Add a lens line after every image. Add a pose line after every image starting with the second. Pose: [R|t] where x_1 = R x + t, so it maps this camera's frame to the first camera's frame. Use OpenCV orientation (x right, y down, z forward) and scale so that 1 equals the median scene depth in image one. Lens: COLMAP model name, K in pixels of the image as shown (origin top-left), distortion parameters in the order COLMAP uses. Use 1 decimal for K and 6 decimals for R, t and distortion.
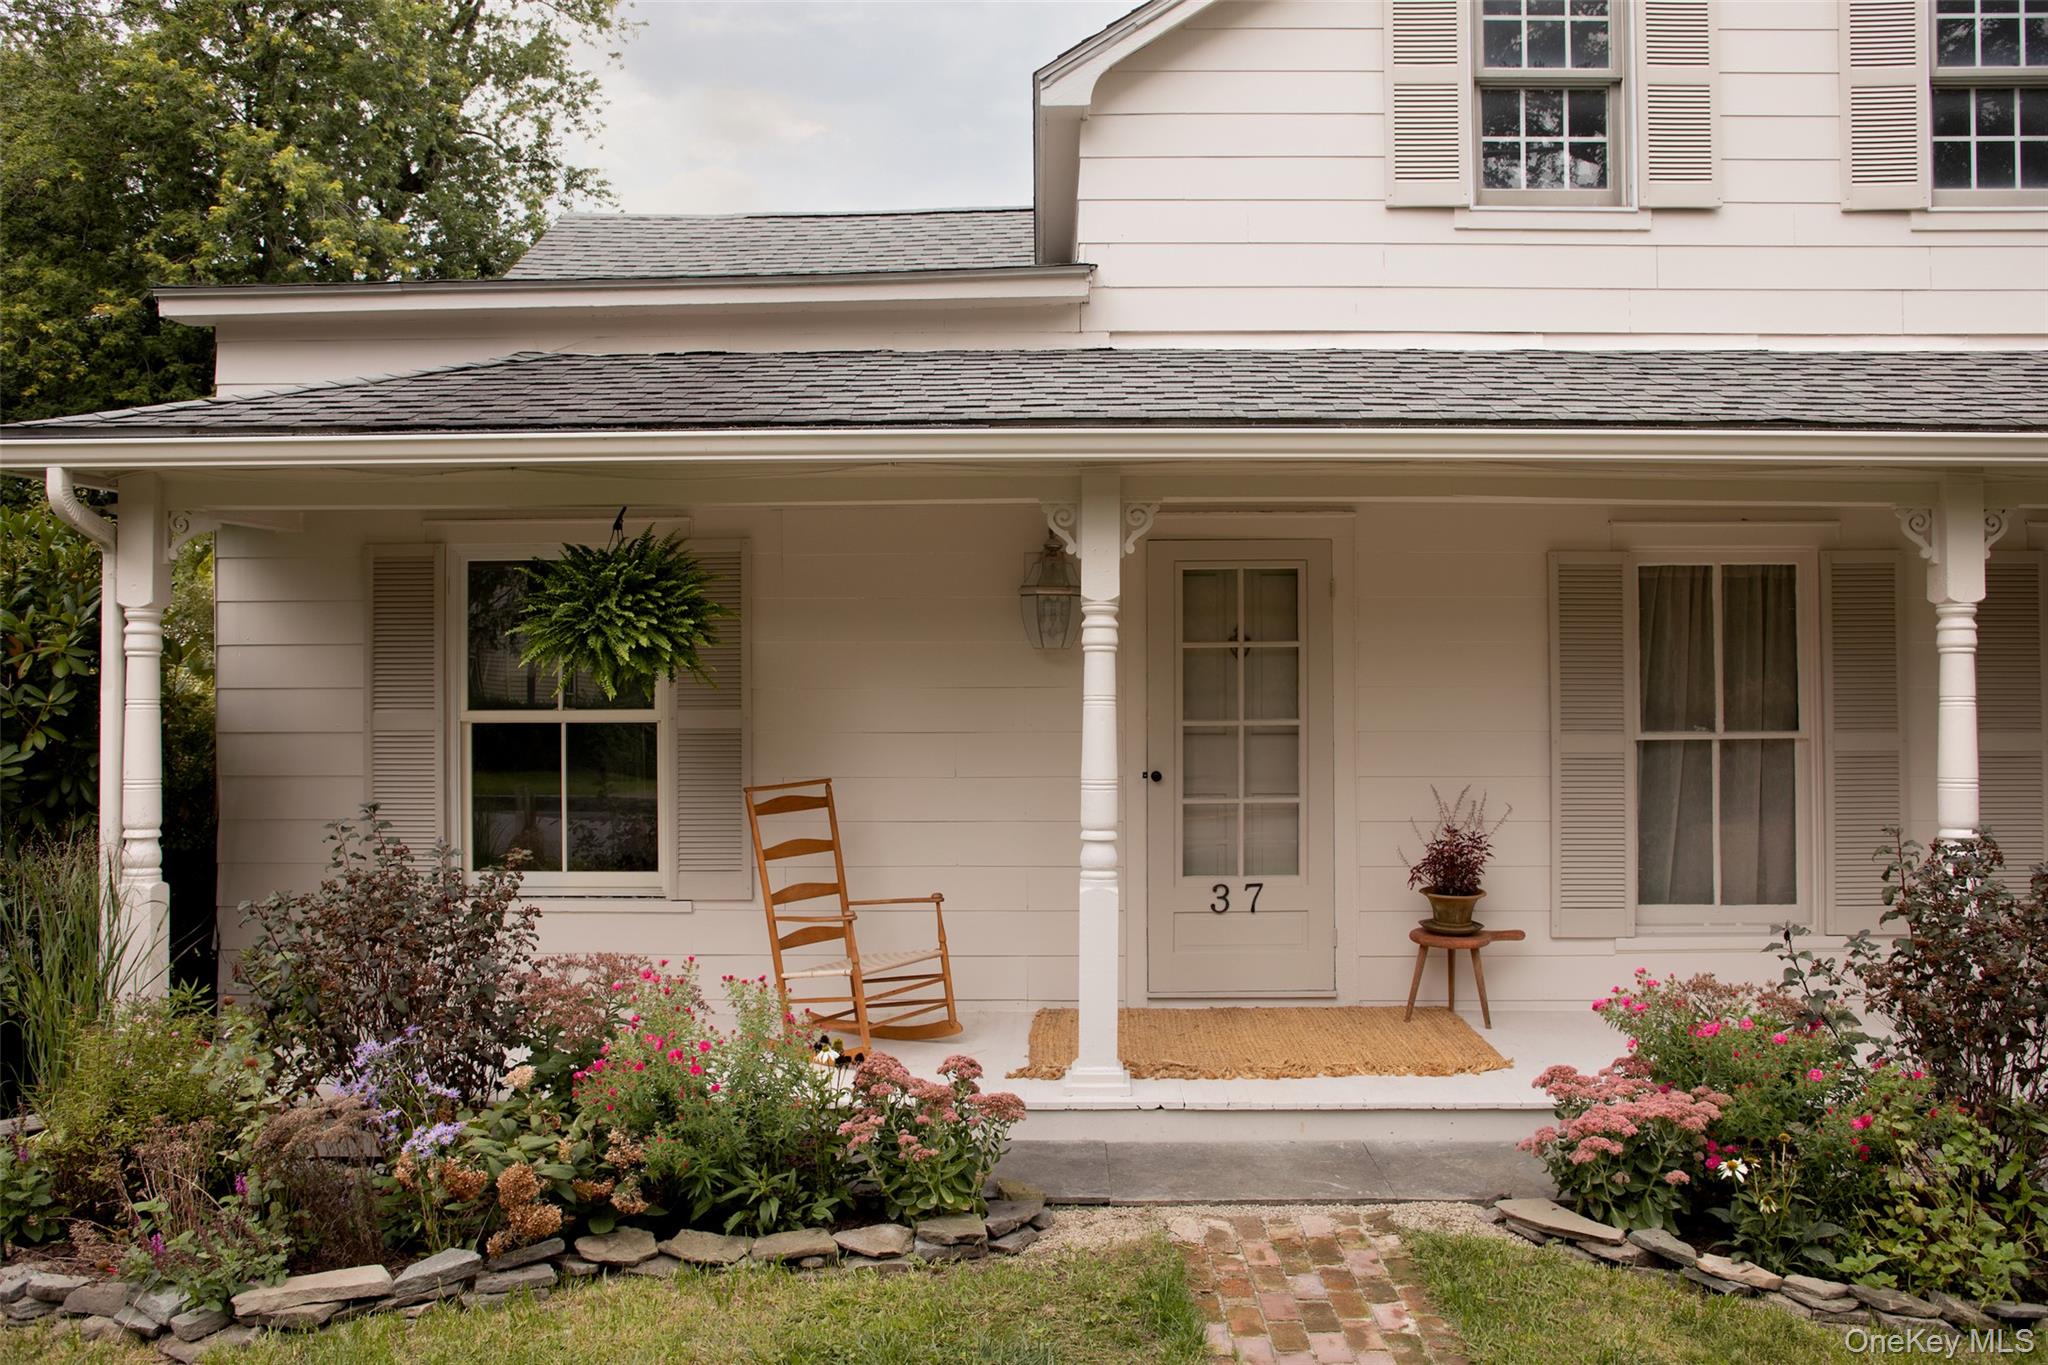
lens RADIAL K [[1672.4, 0, 1007.8], [0, 1672.4, 664.4], [0, 0, 1]] dist [-0.016089, 0.000648]
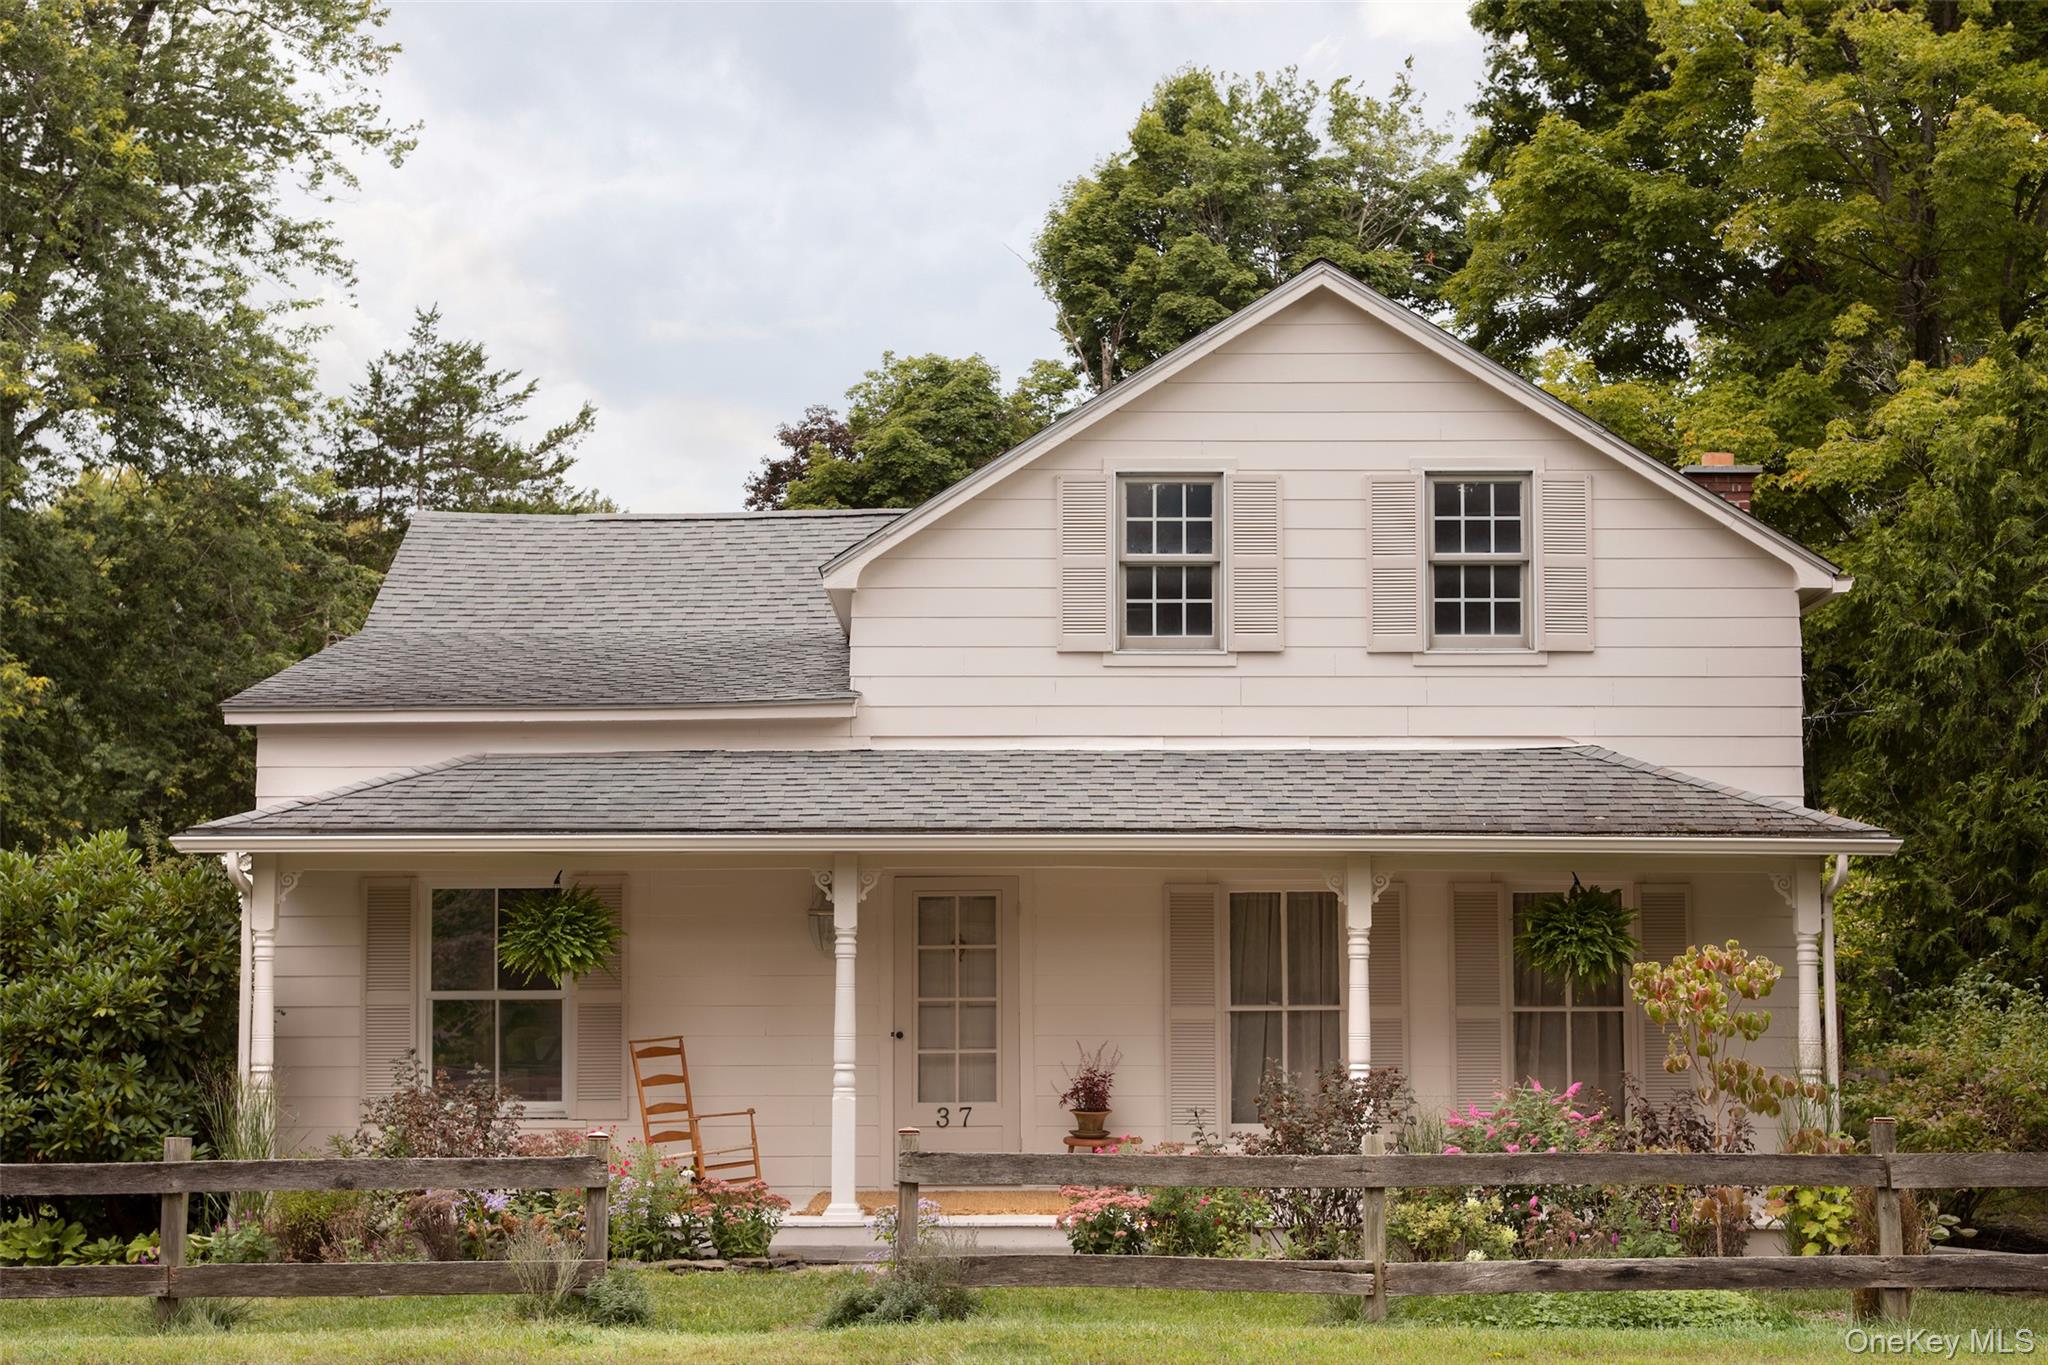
lens RADIAL K [[3145.0, 0, 1029.7], [0, 3145.0, 702.8], [0, 0, 1]] dist [0.061917, 0.000000]
pose [[0.999649, 0.002399, 0.026401, 0.133778], [-0.000956, 0.998512, -0.054528, -0.078746], [-0.026493, 0.054484, 0.998163, -1.882148]]
